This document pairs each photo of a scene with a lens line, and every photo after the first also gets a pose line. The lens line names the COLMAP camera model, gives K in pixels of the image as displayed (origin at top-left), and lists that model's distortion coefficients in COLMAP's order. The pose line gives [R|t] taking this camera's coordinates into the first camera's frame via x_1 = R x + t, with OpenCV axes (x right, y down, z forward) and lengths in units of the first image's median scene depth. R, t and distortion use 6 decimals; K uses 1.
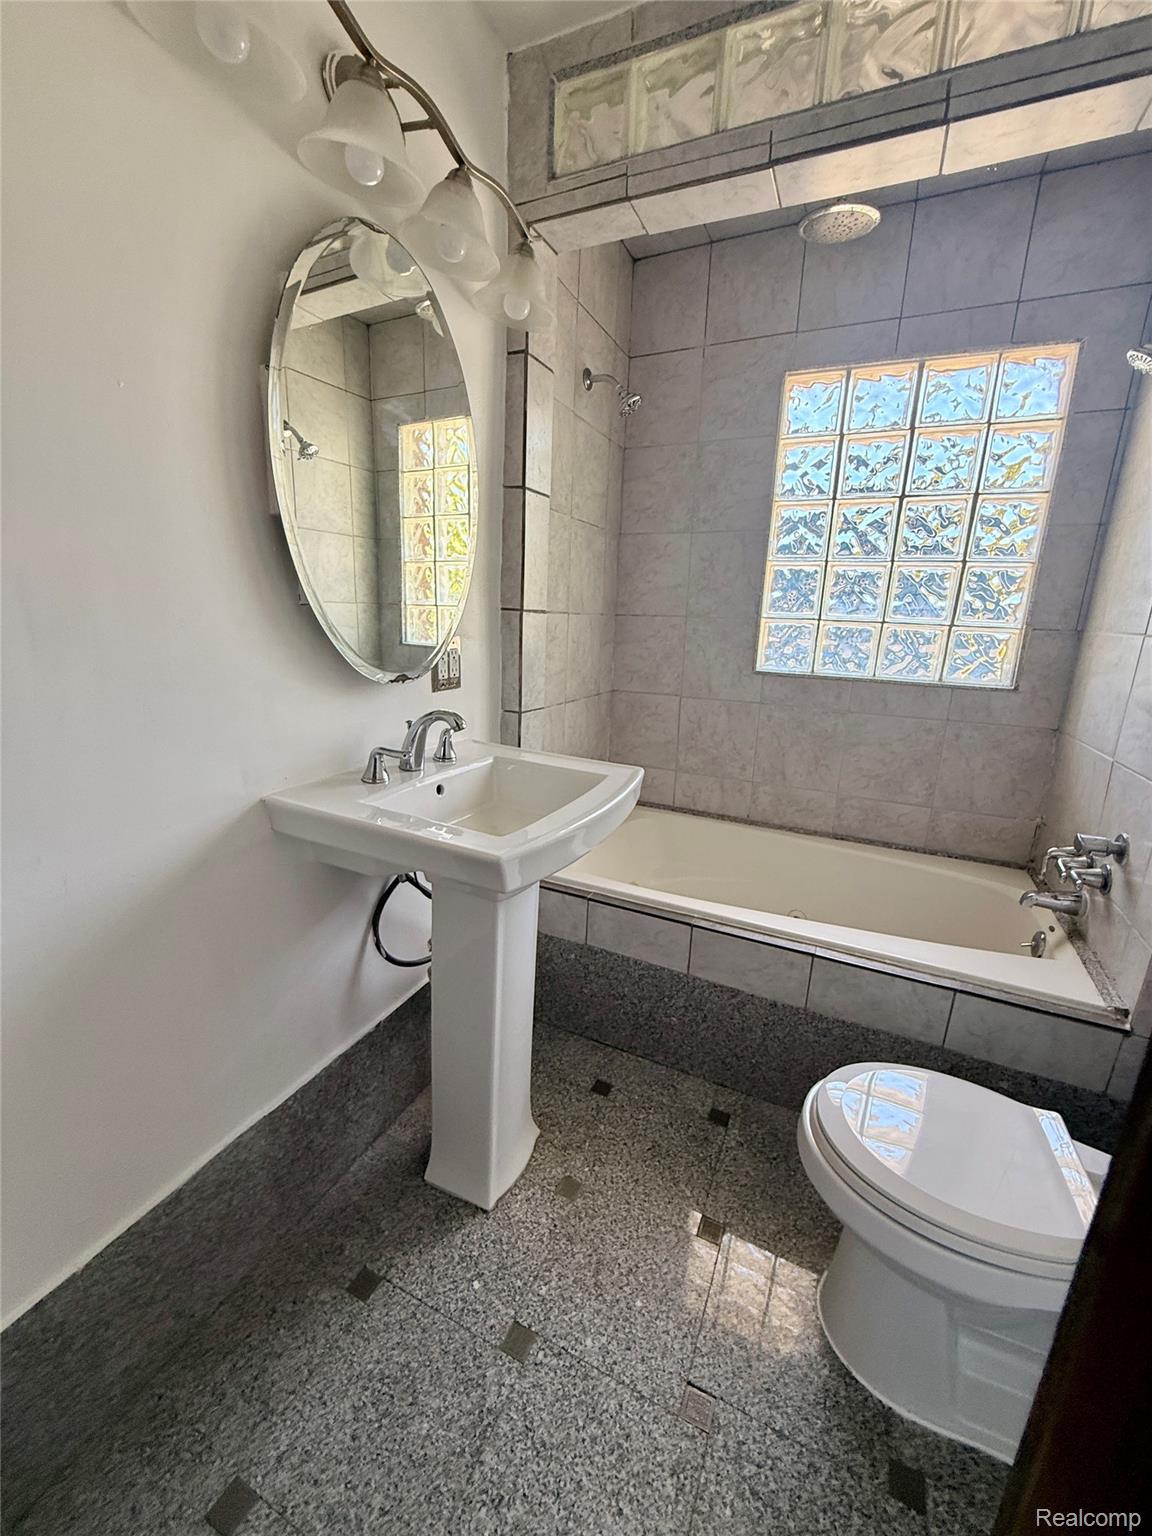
lens RADIAL K [[610.6, 0, 577.9], [0, 610.6, 764.1], [0, 0, 1]] dist [-0.001131, 0.001370]
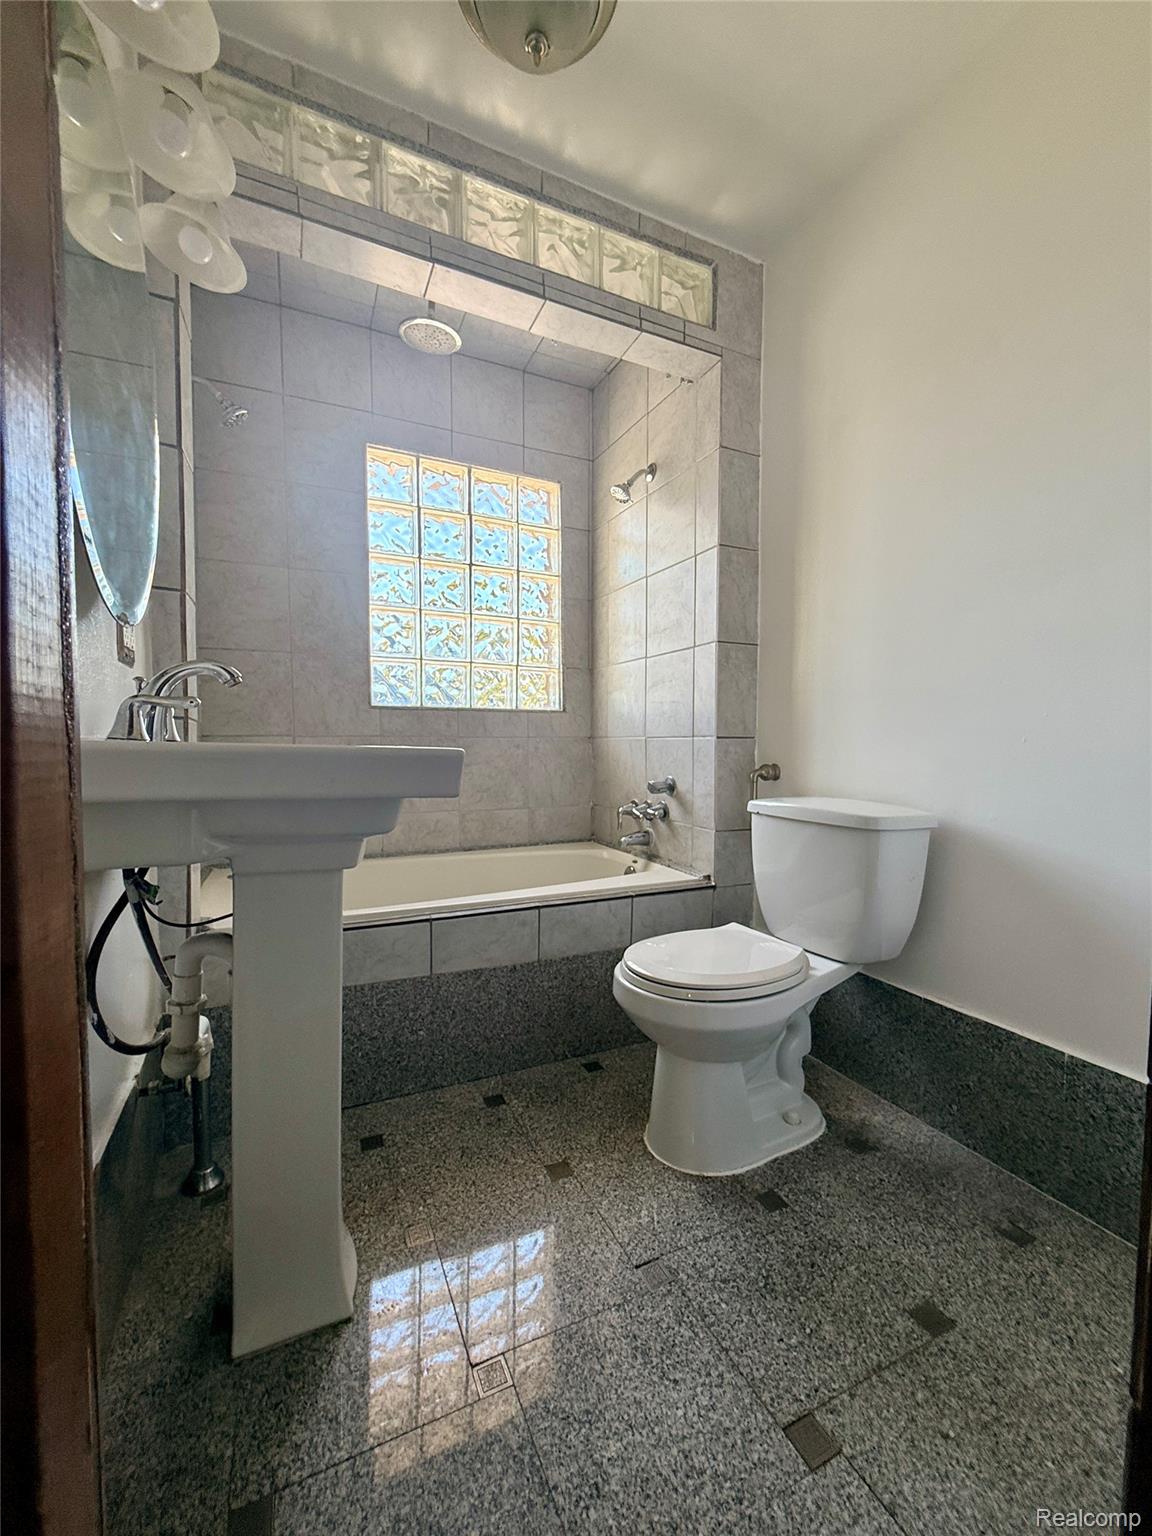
lens RADIAL K [[610.6, 0, 574.2], [0, 610.6, 771.0], [0, 0, 1]] dist [-0.001131, 0.001370]
pose [[0.649978, -0.070226, 0.756702, -0.503955], [0.205713, 0.974806, -0.086232, 0.209964], [-0.731581, 0.211712, 0.648048, 0.182881]]
